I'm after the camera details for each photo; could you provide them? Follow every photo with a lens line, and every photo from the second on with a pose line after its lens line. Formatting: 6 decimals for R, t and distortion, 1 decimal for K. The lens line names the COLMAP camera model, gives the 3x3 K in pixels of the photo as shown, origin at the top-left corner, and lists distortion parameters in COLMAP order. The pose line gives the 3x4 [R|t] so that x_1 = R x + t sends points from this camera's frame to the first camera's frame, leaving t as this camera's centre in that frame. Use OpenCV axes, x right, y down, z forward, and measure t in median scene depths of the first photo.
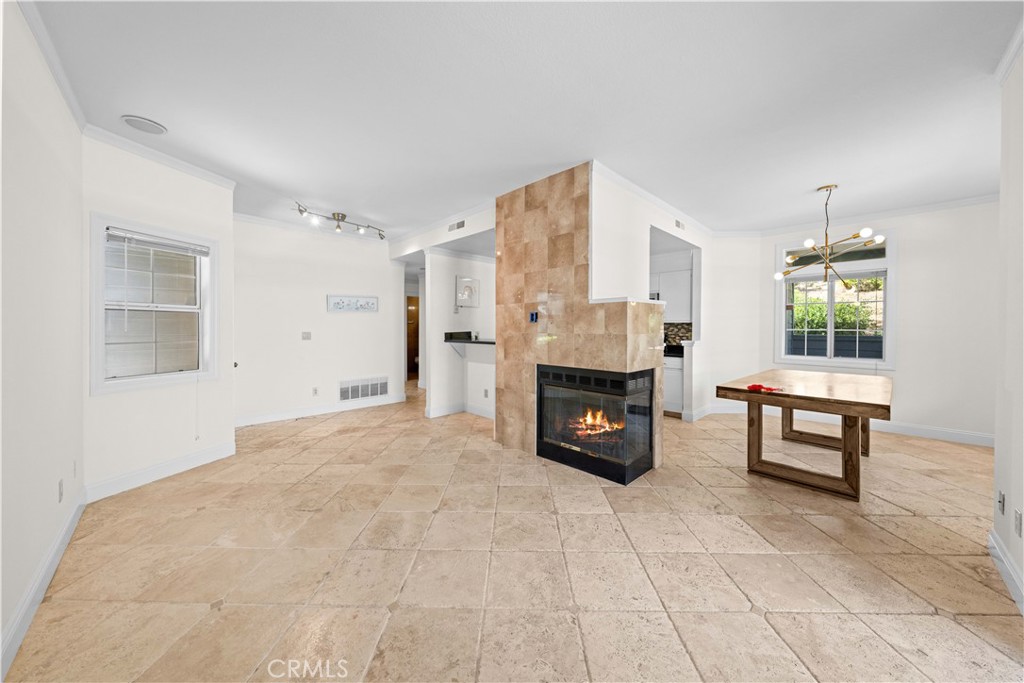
lens RADIAL K [[353.5, 0, 518.2], [0, 353.5, 333.5], [0, 0, 1]] dist [0.000260, 0.000430]
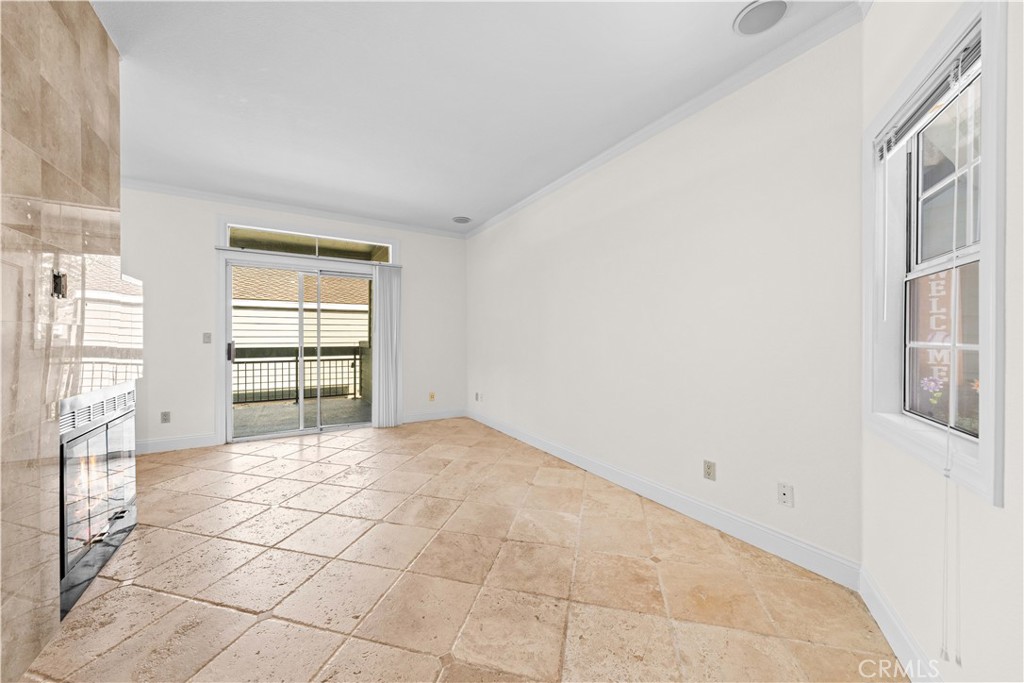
lens RADIAL K [[368.0, 0, 507.9], [0, 368.0, 335.6], [0, 0, 1]] dist [-0.001520, 0.000255]
pose [[-0.968853, -0.003898, 0.247604, -0.545579], [0.000563, 0.999839, 0.017941, 0.004362], [-0.247634, 0.017521, -0.968695, 1.267831]]
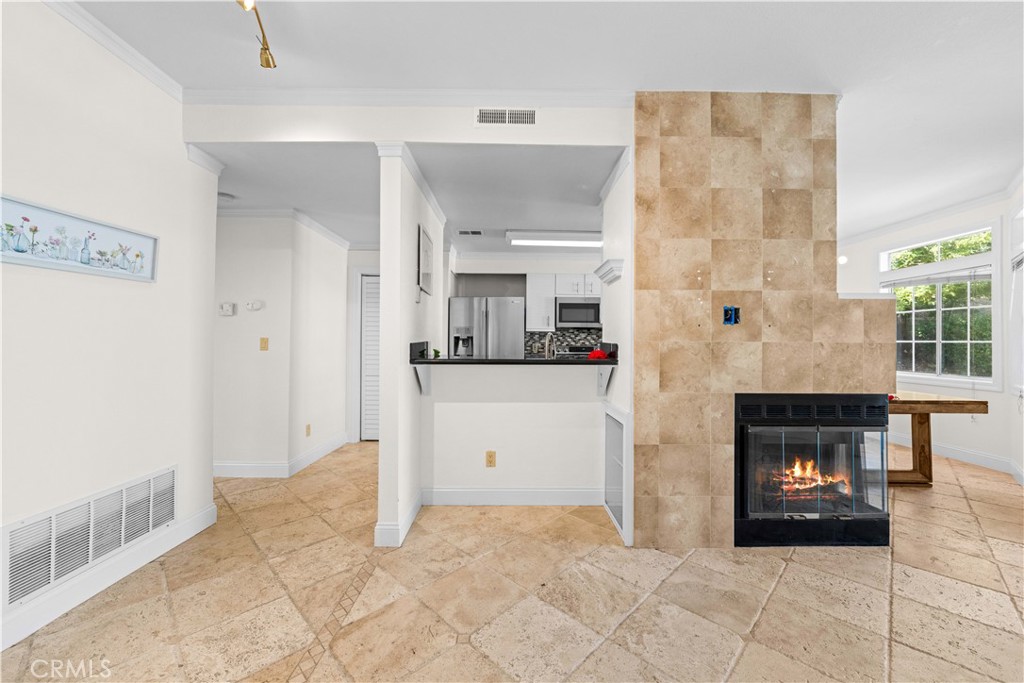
lens RADIAL K [[387.0, 0, 516.6], [0, 387.0, 340.7], [0, 0, 1]] dist [-0.001241, -0.000241]
pose [[0.698281, 0.007985, 0.715779, -0.671604], [0.006175, 0.999833, -0.017179, 0.005699], [-0.715797, 0.016416, 0.698116, 0.799716]]
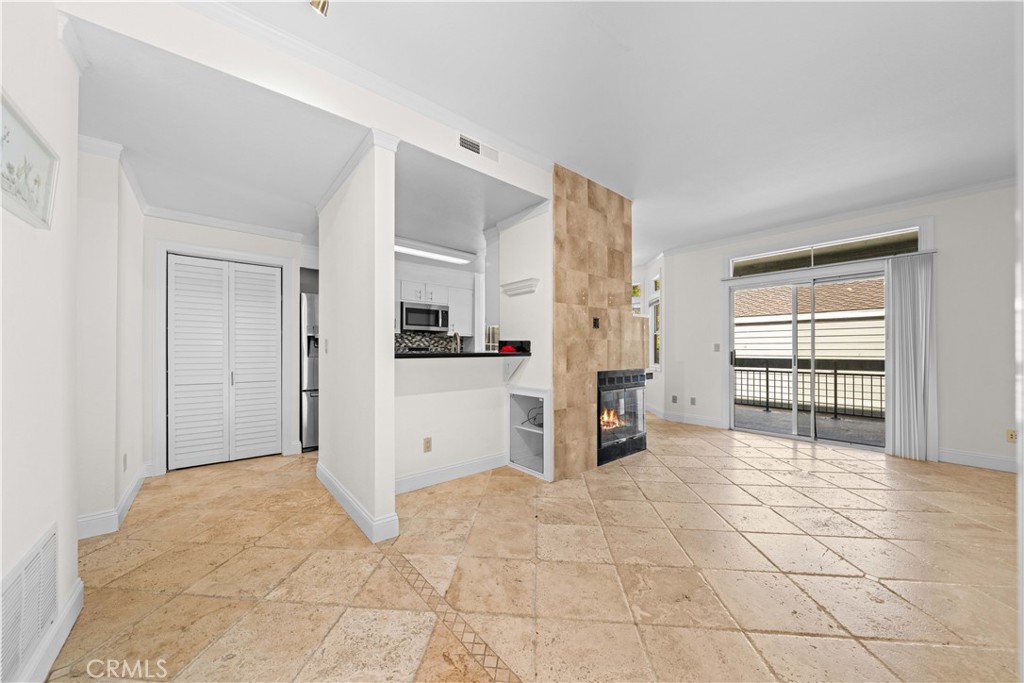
lens RADIAL K [[353.5, 0, 503.6], [0, 353.5, 351.2], [0, 0, 1]] dist [0.000260, 0.000430]
pose [[0.097910, -0.004170, 0.995187, -0.925093], [0.017398, 0.999846, 0.002478, 0.023487], [-0.995043, 0.017072, 0.097967, 1.149088]]
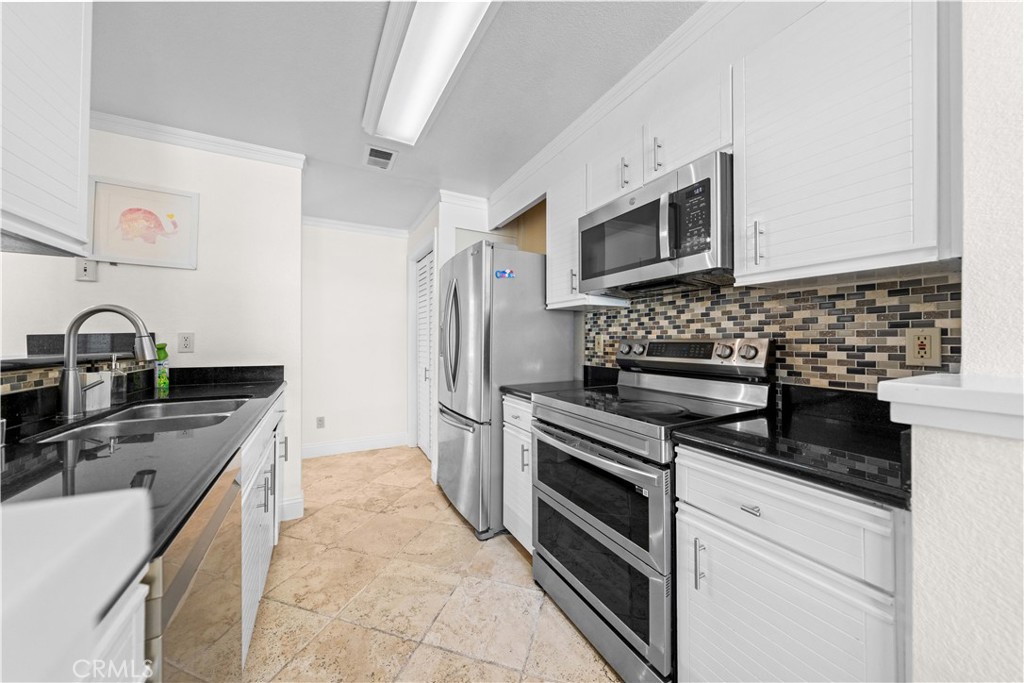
lens RADIAL K [[353.5, 0, 516.9], [0, 353.5, 338.5], [0, 0, 1]] dist [0.000260, 0.000430]
pose [[0.960981, -0.002588, -0.276601, 0.507771], [-0.003192, 0.999786, -0.020443, 0.010776], [0.276595, 0.020529, 0.960767, 1.160461]]
